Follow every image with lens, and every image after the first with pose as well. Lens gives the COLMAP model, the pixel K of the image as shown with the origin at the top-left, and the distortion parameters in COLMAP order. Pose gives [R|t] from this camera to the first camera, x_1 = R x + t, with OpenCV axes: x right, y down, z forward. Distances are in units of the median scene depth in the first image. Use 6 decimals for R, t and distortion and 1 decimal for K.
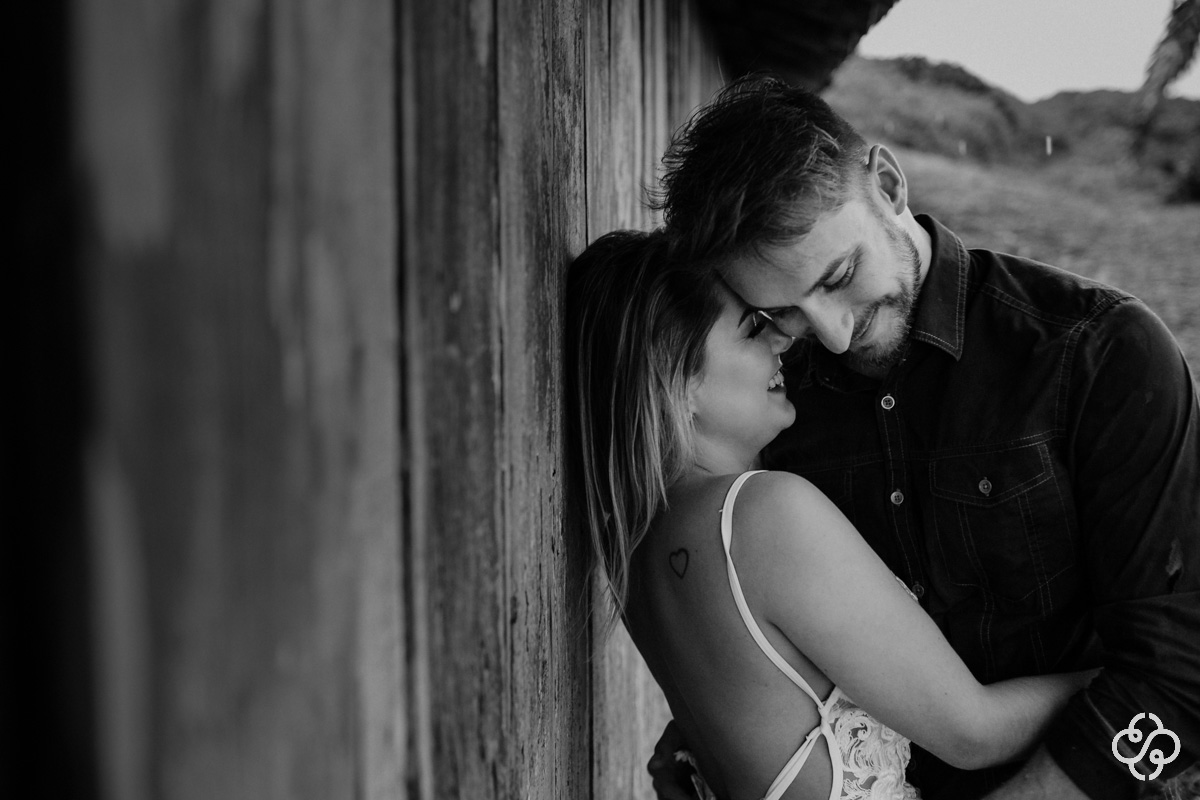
lens RADIAL K [[1242.5, 0, 601.4], [0, 1242.5, 380.5], [0, 0, 1]] dist [-0.096877, 0.190378]
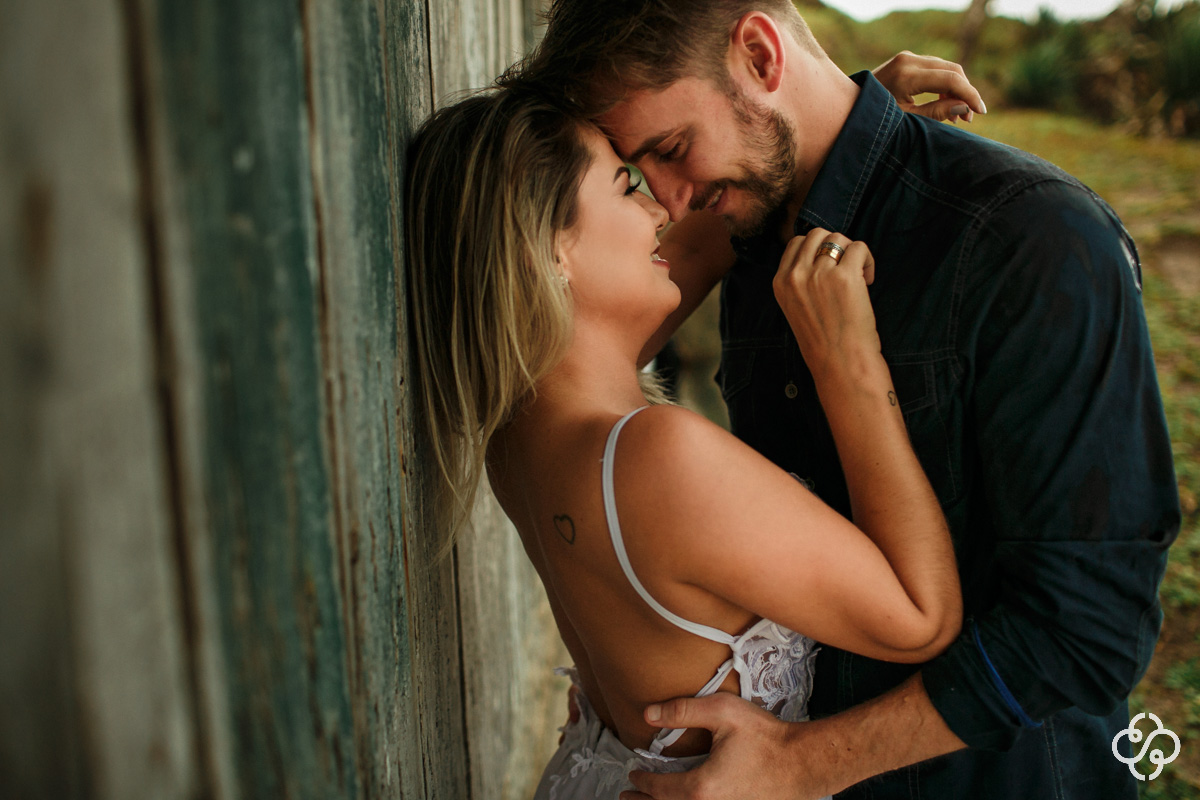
lens RADIAL K [[1190.5, 0, 600.0], [0, 1190.5, 400.0], [0, 0, 1]] dist [-0.096770, 0.166556]
pose [[0.993421, -0.040671, 0.107054, 0.010957], [0.030628, 0.995116, 0.093836, 0.016373], [-0.110348, -0.089939, 0.989815, 0.191119]]
